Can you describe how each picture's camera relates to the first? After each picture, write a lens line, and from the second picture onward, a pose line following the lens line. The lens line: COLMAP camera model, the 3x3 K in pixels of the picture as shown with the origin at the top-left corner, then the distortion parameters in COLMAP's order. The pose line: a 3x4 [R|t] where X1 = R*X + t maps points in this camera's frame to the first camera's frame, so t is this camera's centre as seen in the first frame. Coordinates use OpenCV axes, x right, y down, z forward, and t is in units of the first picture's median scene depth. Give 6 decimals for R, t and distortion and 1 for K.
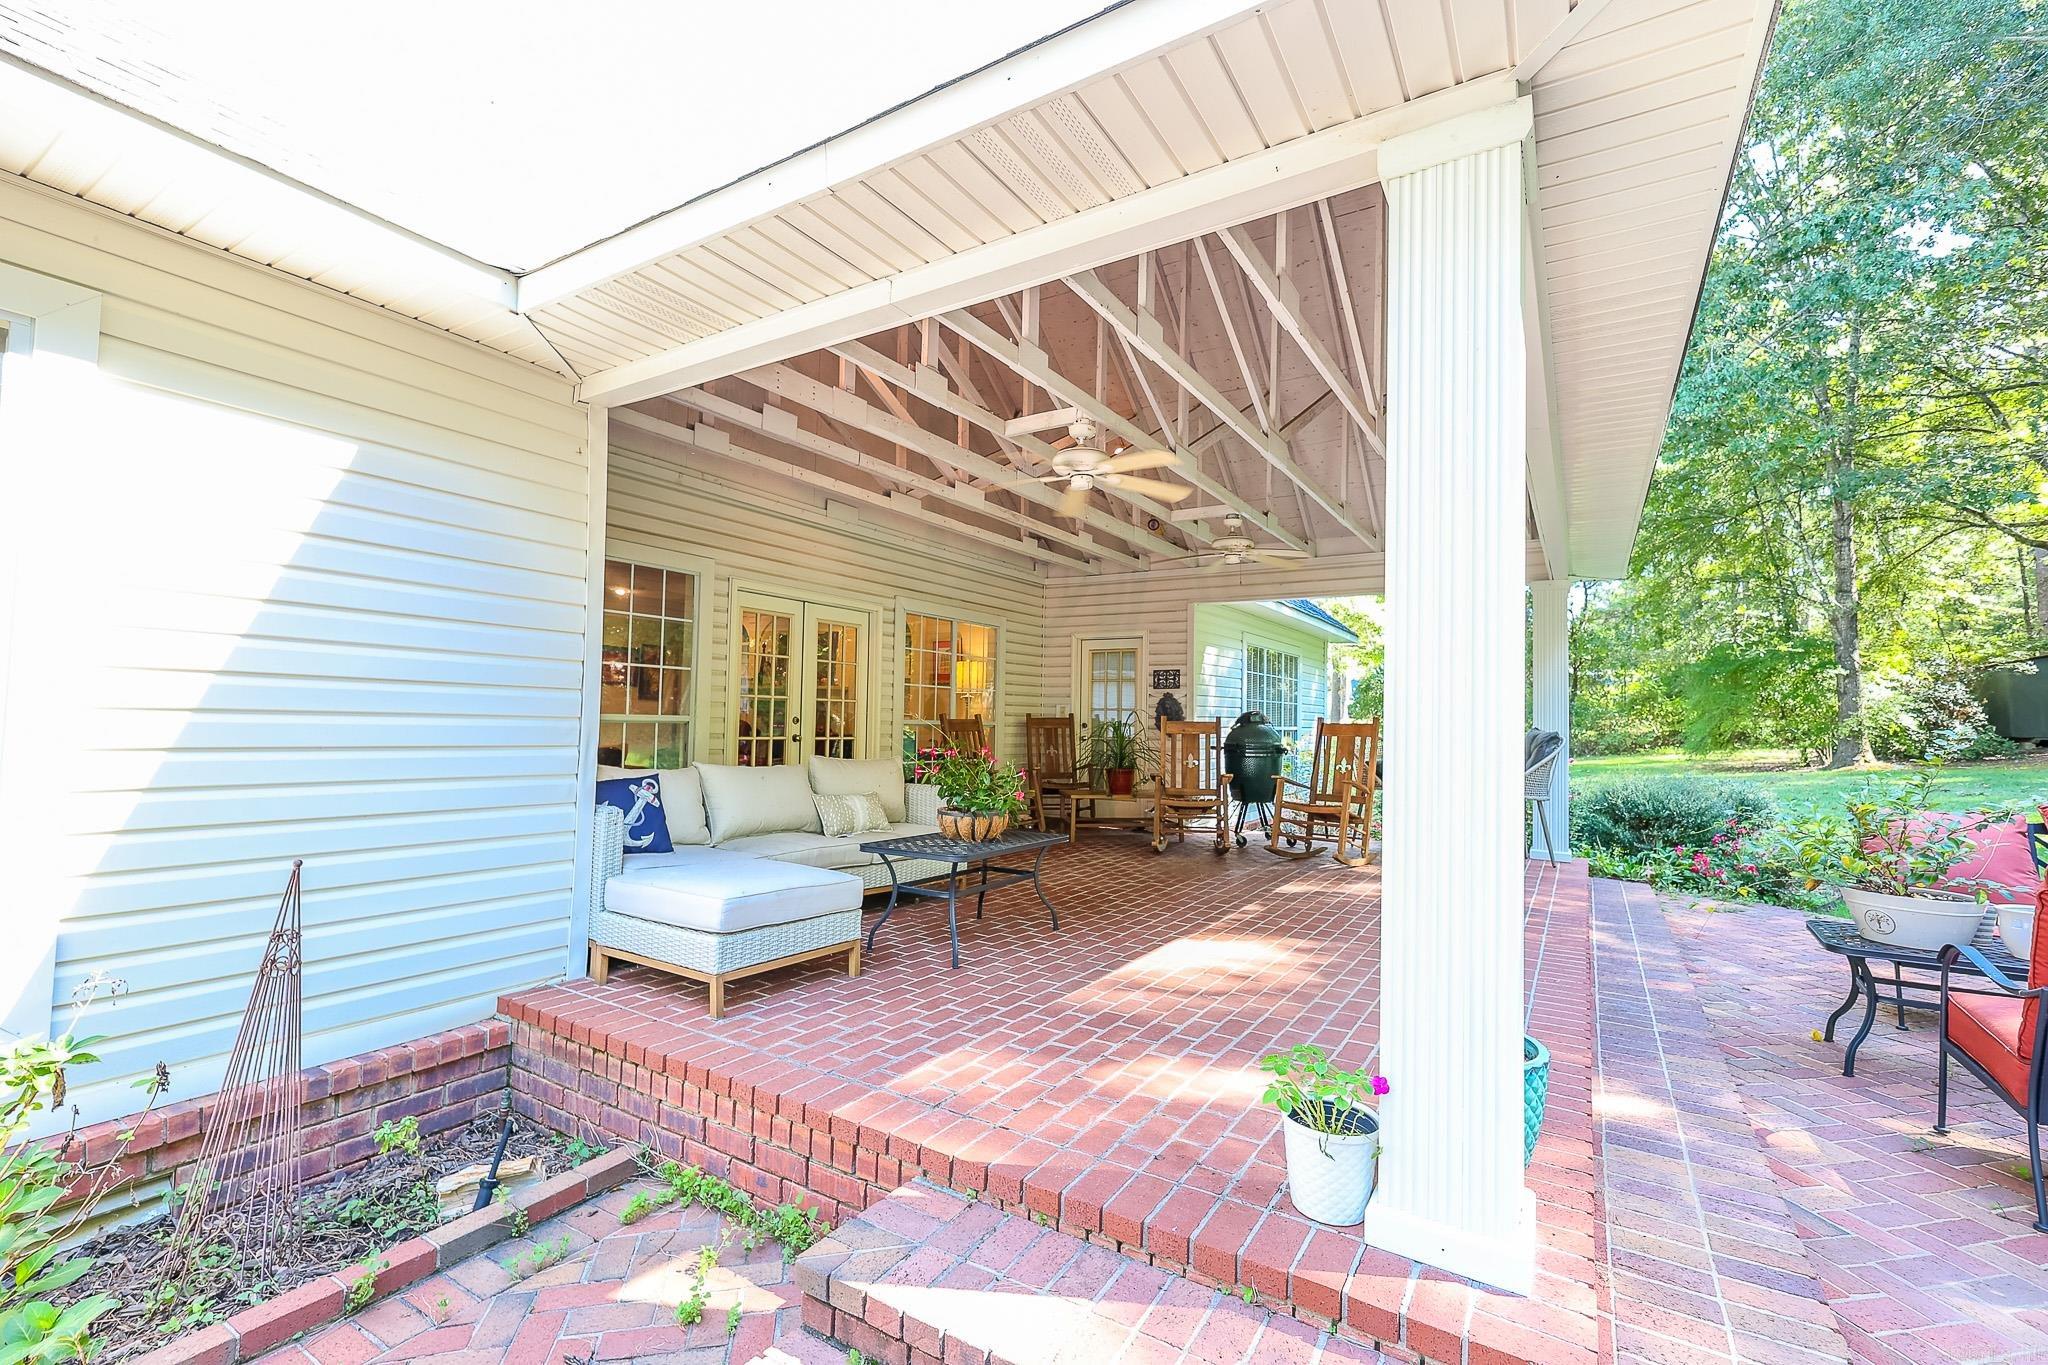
lens RADIAL K [[891.1, 0, 1032.9], [0, 891.1, 690.0], [0, 0, 1]] dist [-0.003505, 0.000500]
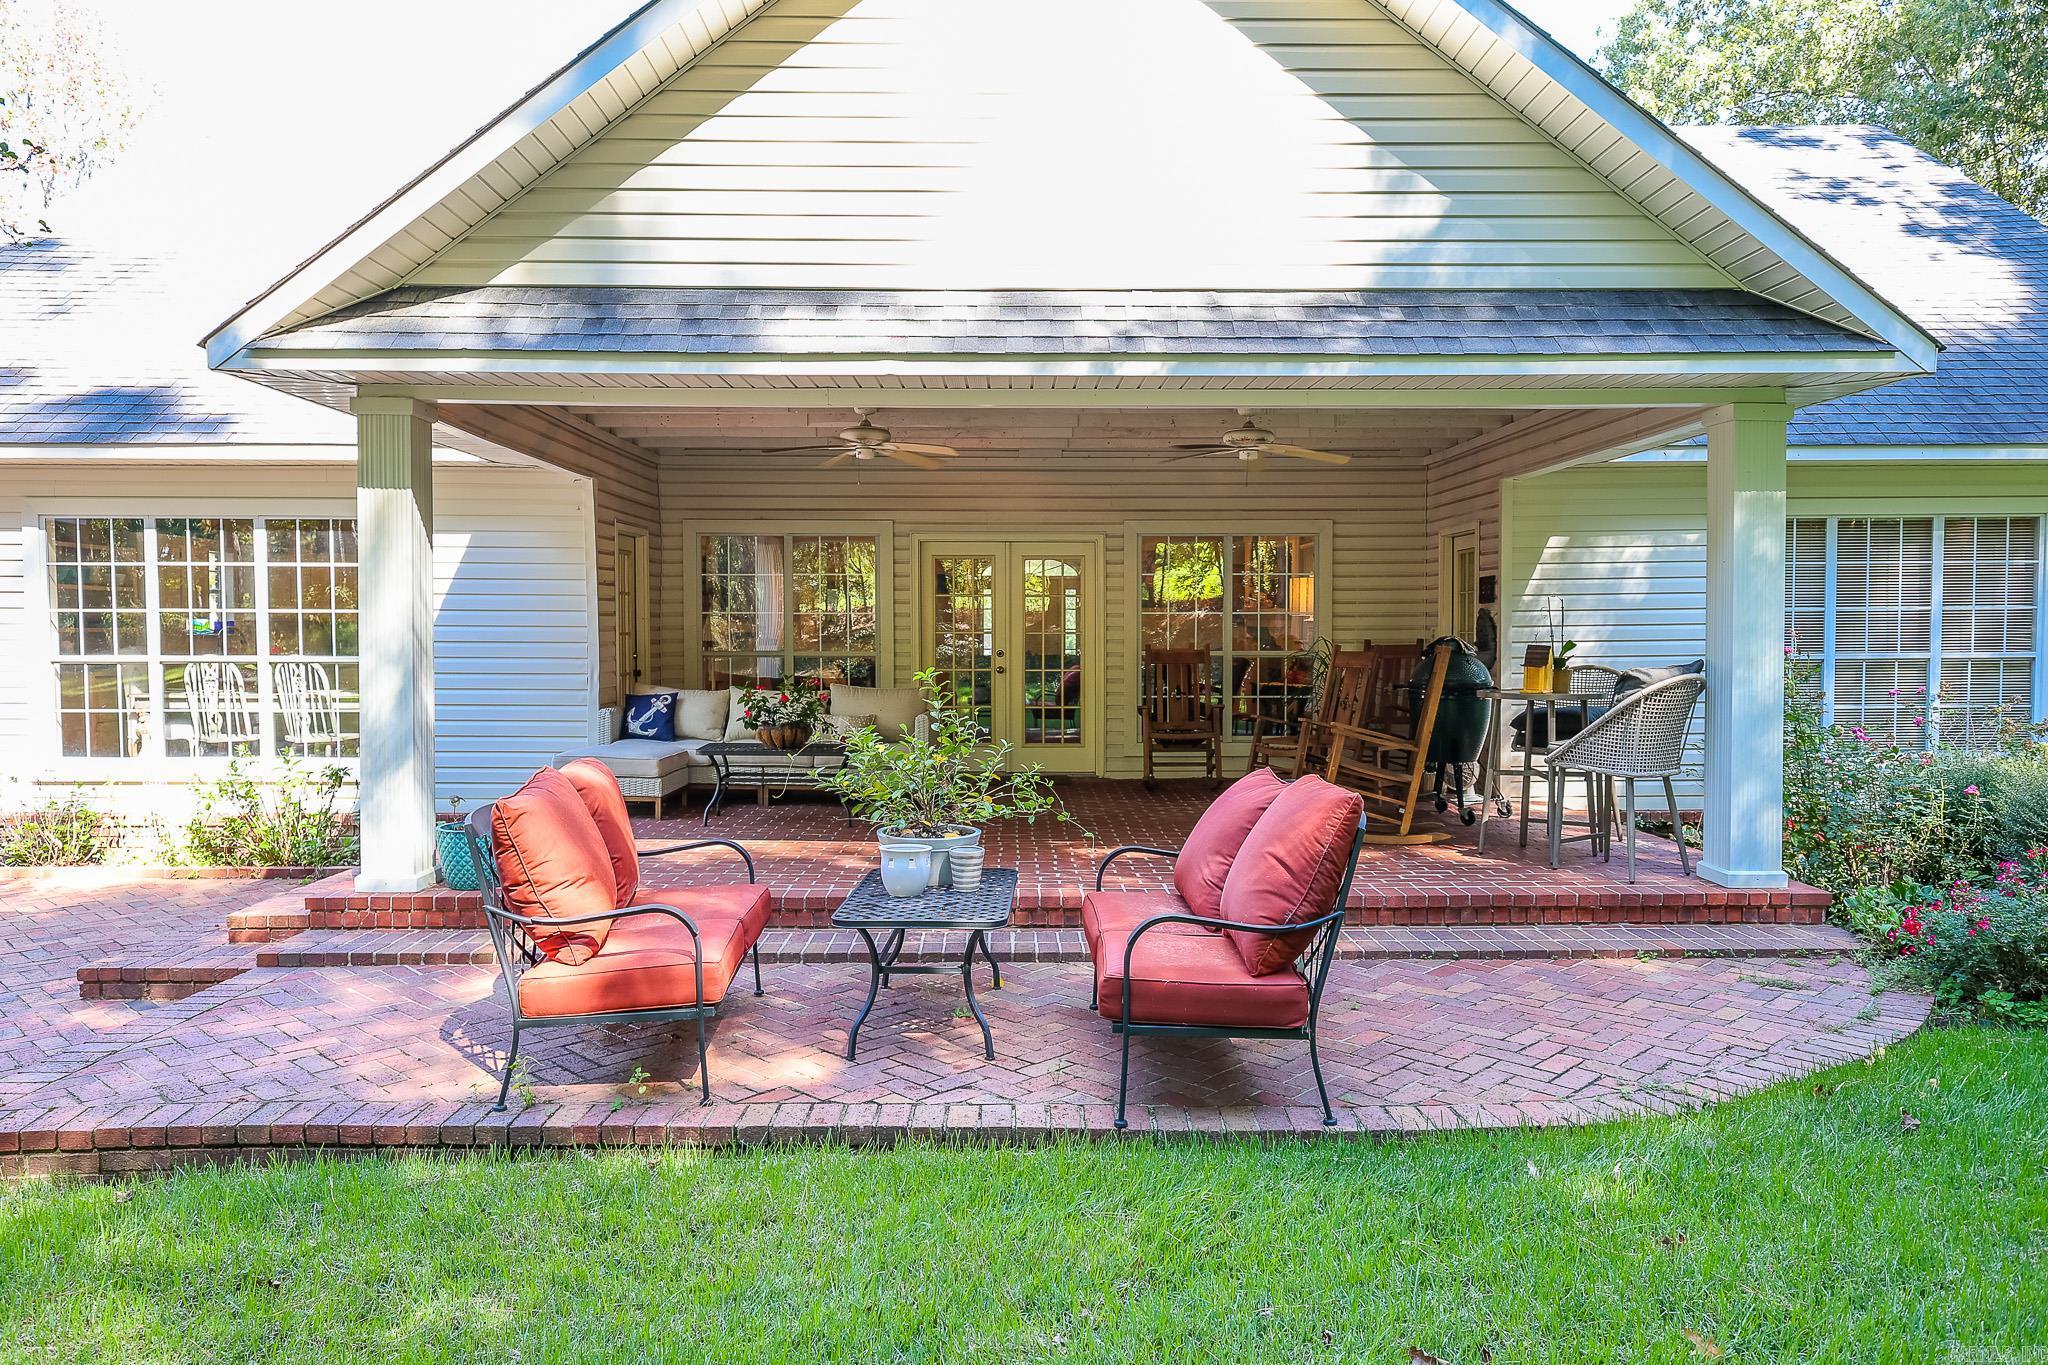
lens RADIAL K [[1348.2, 0, 1033.0], [0, 1348.2, 675.3], [0, 0, 1]] dist [-0.027155, 0.001642]
pose [[0.539416, 0.006901, -0.842011, 1.135751], [0.042105, 0.998494, 0.035158, 0.004697], [0.840986, -0.054418, 0.538313, 0.152444]]
